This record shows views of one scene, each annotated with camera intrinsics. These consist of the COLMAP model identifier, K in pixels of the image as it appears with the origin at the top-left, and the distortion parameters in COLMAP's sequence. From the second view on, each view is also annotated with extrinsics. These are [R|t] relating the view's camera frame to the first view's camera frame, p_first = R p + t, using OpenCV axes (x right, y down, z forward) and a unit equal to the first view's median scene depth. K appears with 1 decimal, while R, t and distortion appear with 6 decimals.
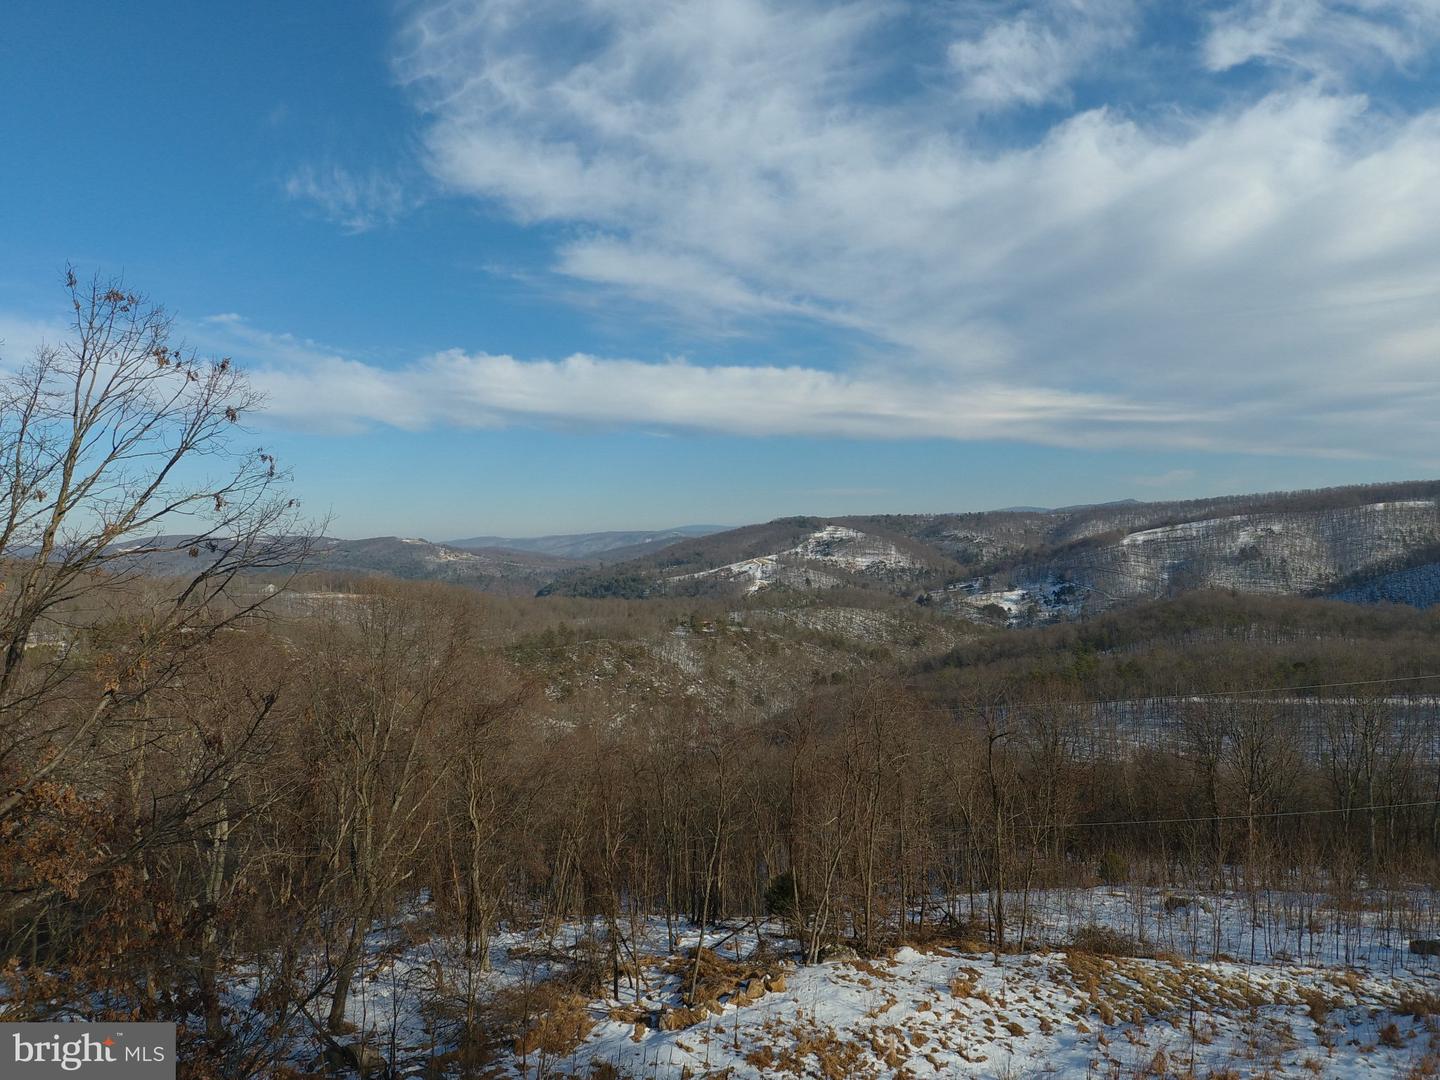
lens RADIAL K [[856.3, 0, 720.0], [0, 856.3, 580.4], [0, 0, 1]] dist [0.099852, -0.134128]
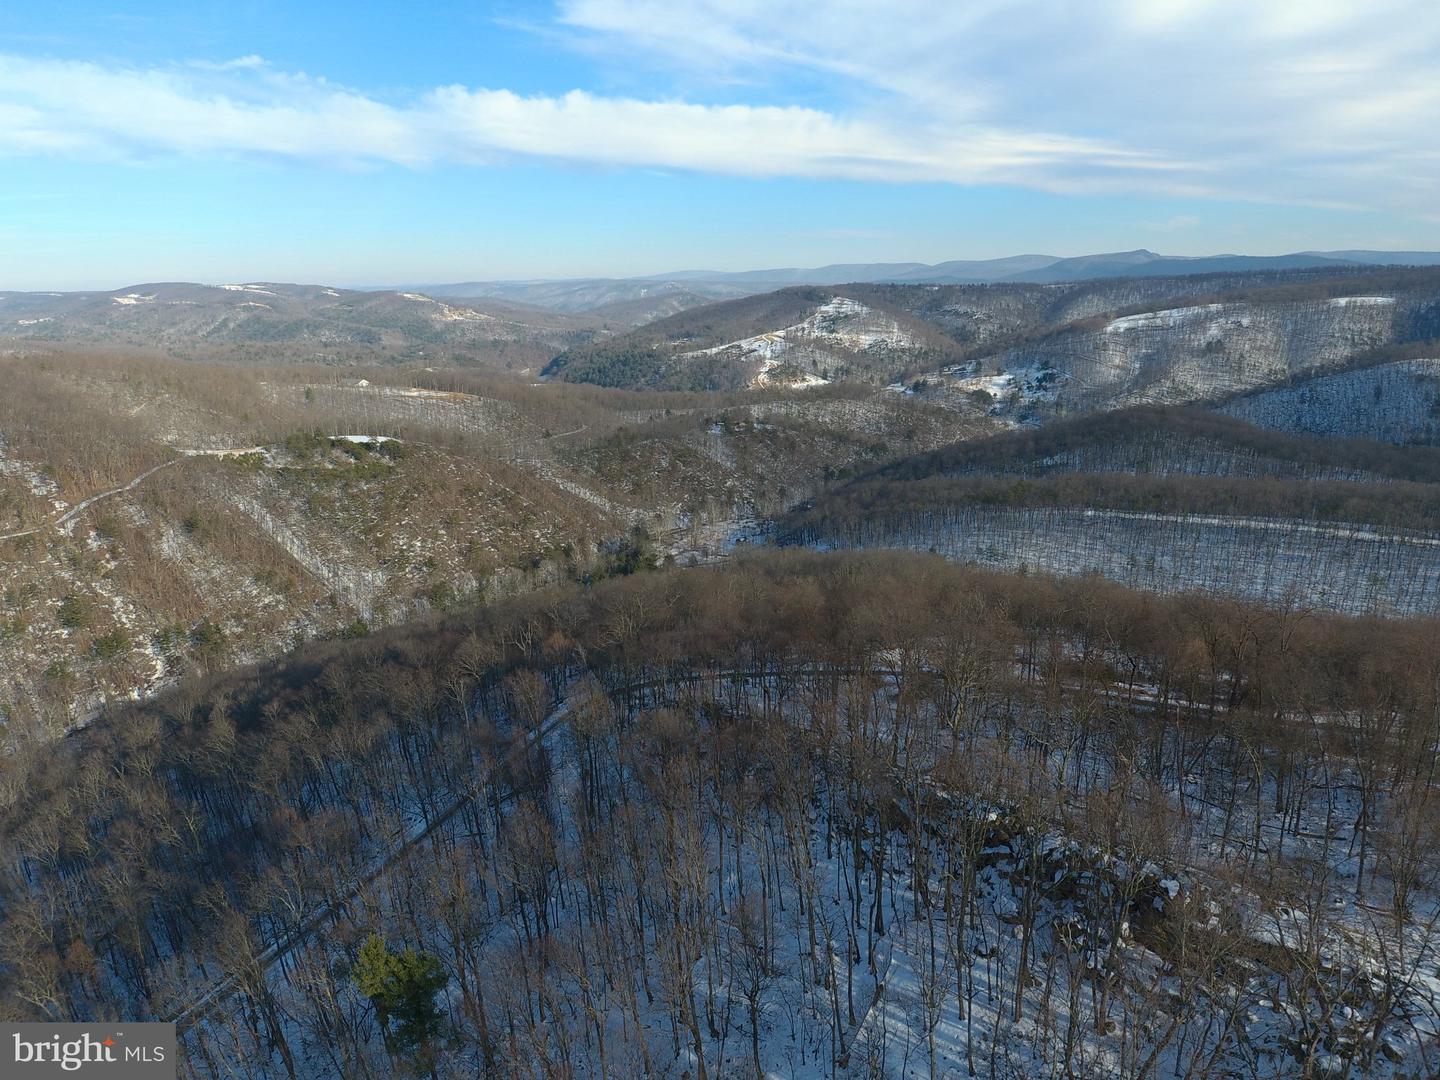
lens RADIAL K [[858.5, 0, 716.8], [0, 858.5, 545.6], [0, 0, 1]] dist [0.104794, -0.141435]
pose [[0.999940, 0.009021, 0.006192, -0.024248], [-0.010260, 0.969671, 0.244199, -0.038271], [-0.003801, -0.244248, 0.969705, -0.106522]]
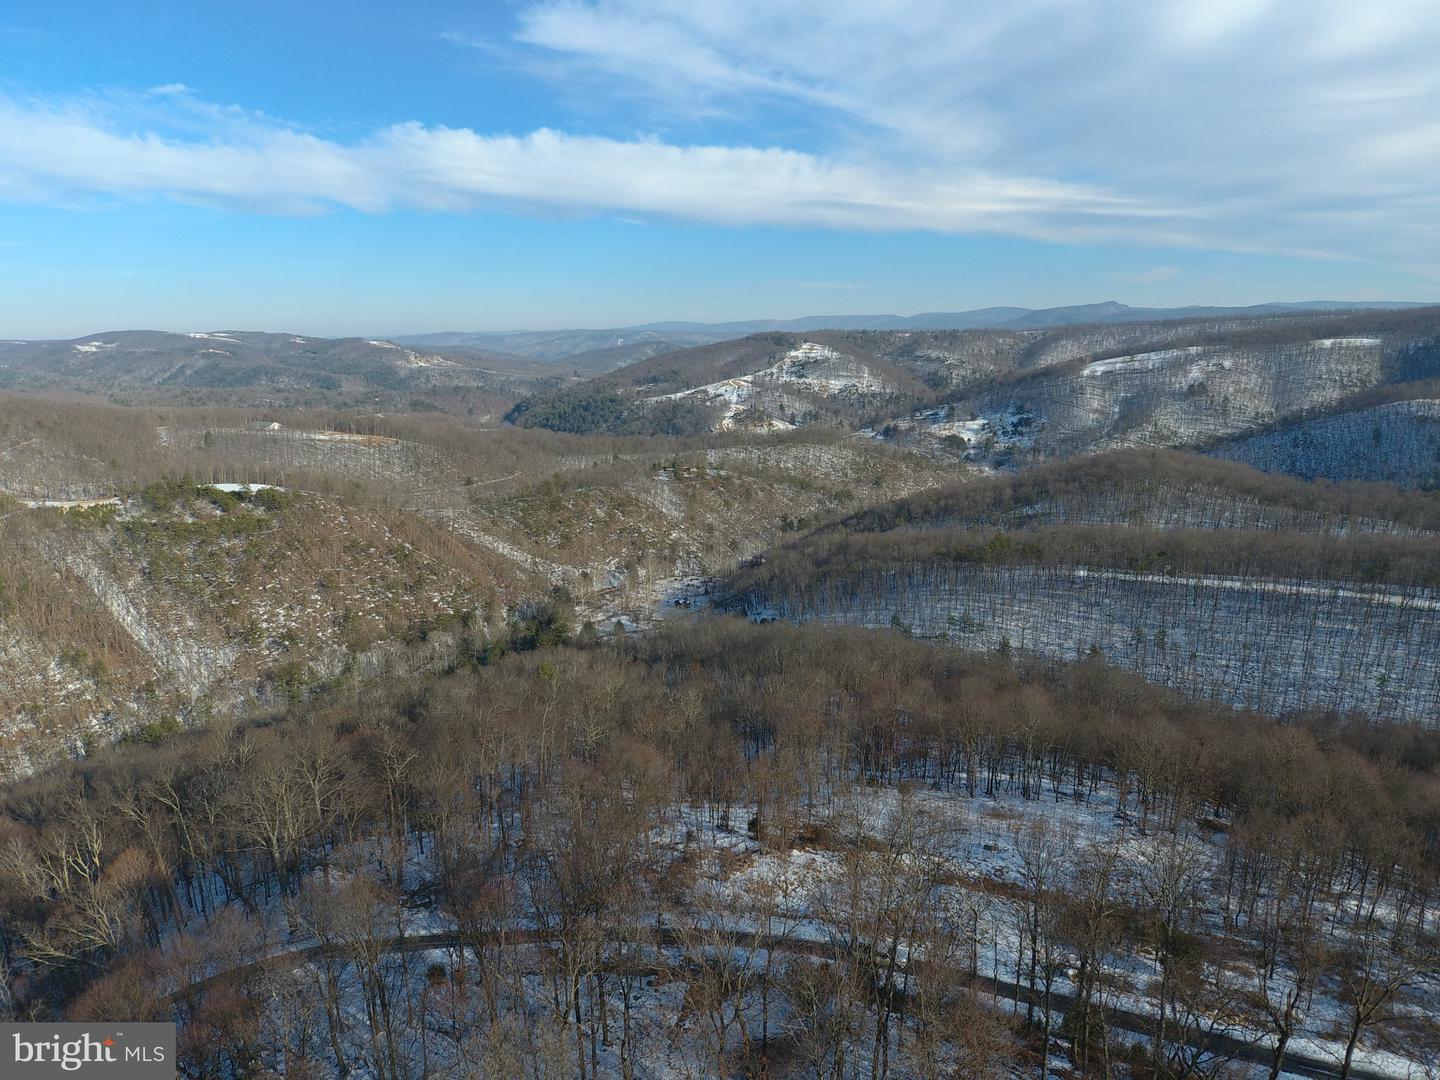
lens RADIAL K [[858.5, 0, 716.8], [0, 858.5, 545.6], [0, 0, 1]] dist [0.104794, -0.141435]
pose [[0.999595, 0.005389, 0.027950, -0.003727], [-0.010613, 0.981668, 0.190302, -0.030777], [-0.026412, -0.190521, 0.981328, -0.048604]]
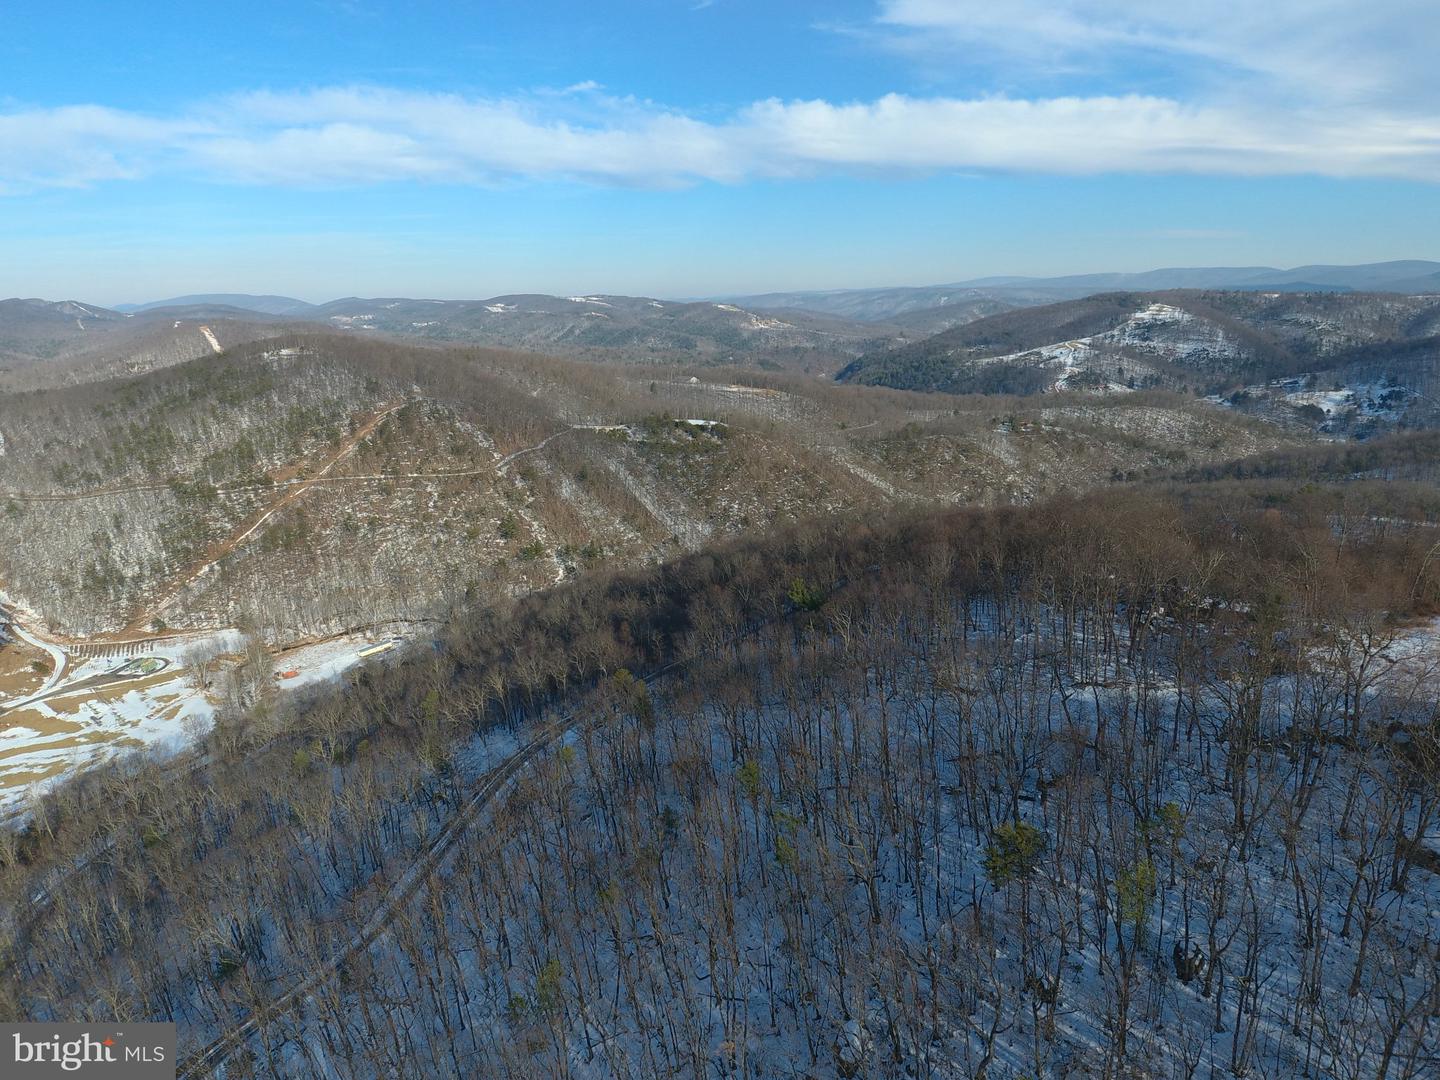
lens RADIAL K [[858.5, 0, 716.8], [0, 858.5, 545.6], [0, 0, 1]] dist [0.104794, -0.141435]
pose [[0.948033, 0.095455, -0.303517, -0.019089], [-0.020923, 0.970575, 0.239889, -0.035578], [0.317485, -0.221072, 0.922134, -0.174969]]
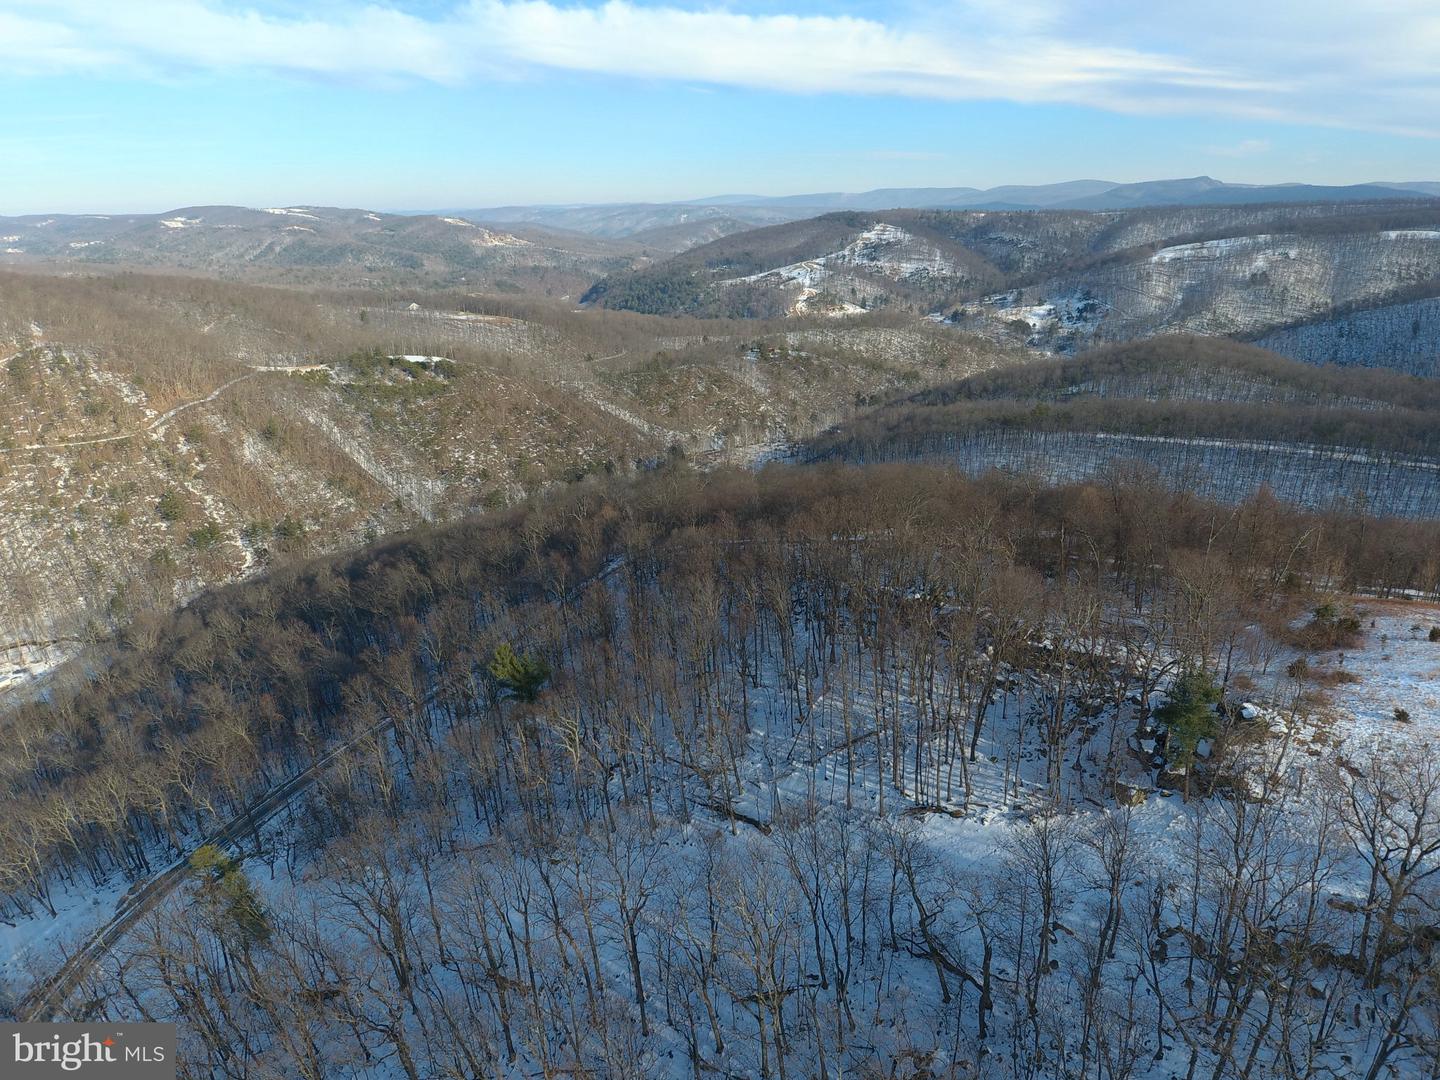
lens RADIAL K [[858.5, 0, 716.8], [0, 858.5, 545.6], [0, 0, 1]] dist [0.104794, -0.141435]
pose [[0.998997, 0.029490, -0.033686, -0.021821], [-0.017276, 0.948062, 0.317618, -0.037297], [0.041303, -0.316717, 0.947620, -0.134409]]
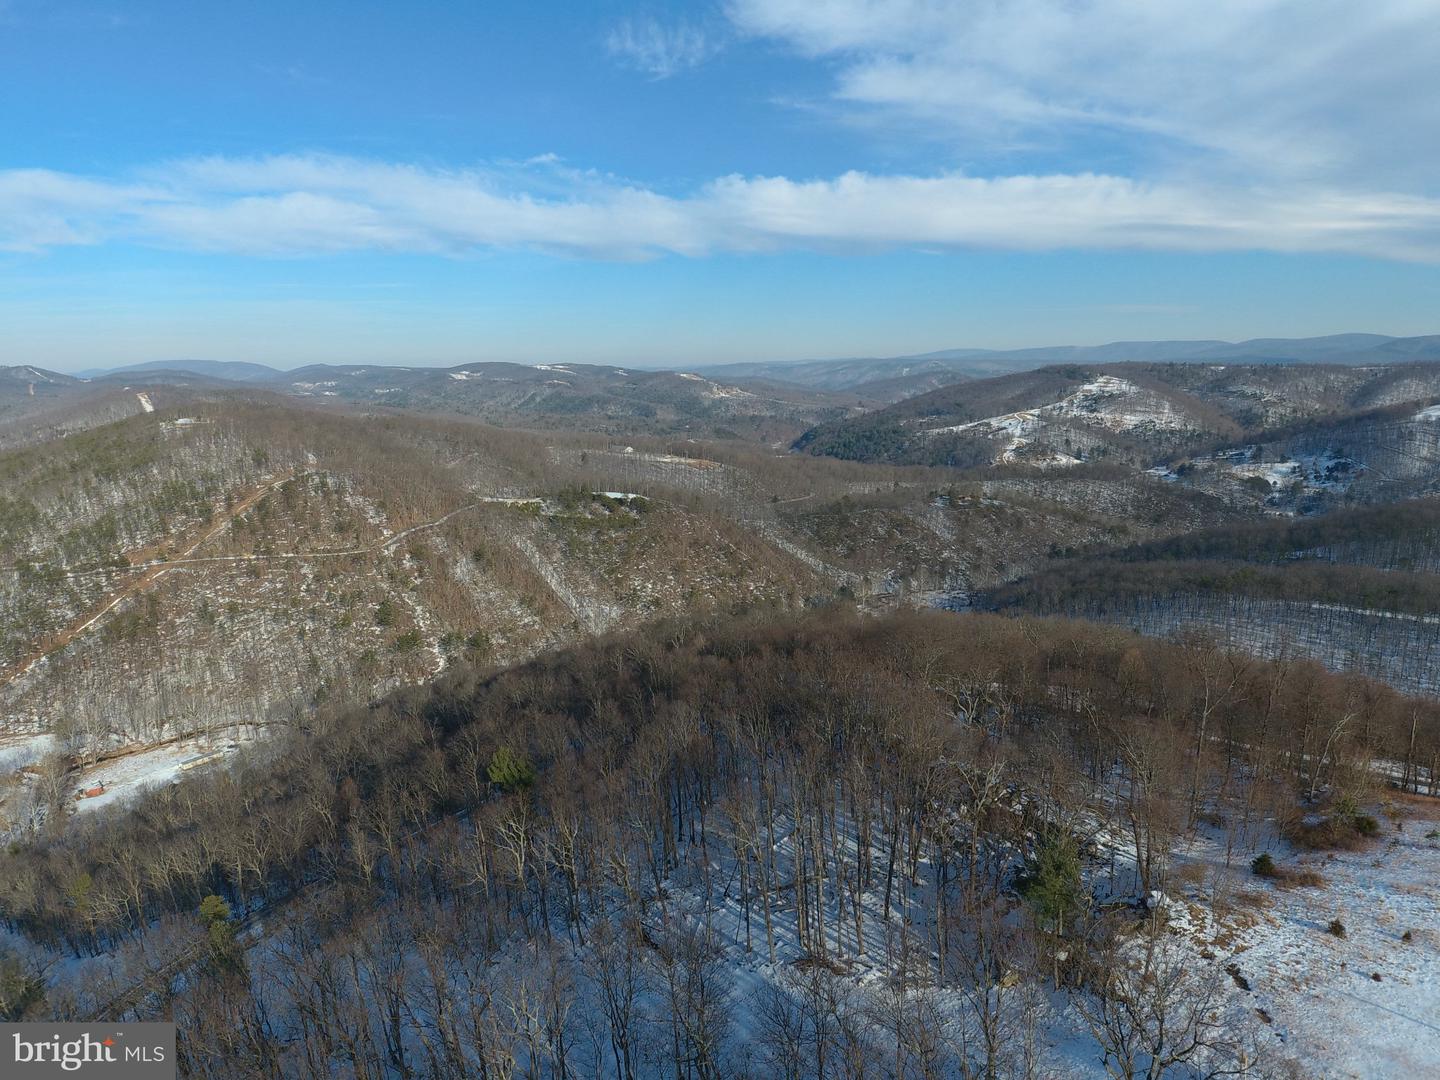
lens RADIAL K [[858.5, 0, 716.8], [0, 858.5, 545.6], [0, 0, 1]] dist [0.104794, -0.141435]
pose [[0.957435, 0.072435, -0.279412, -0.000276], [-0.026088, 0.985754, 0.166157, -0.037961], [0.287467, -0.151795, 0.945685, -0.135167]]
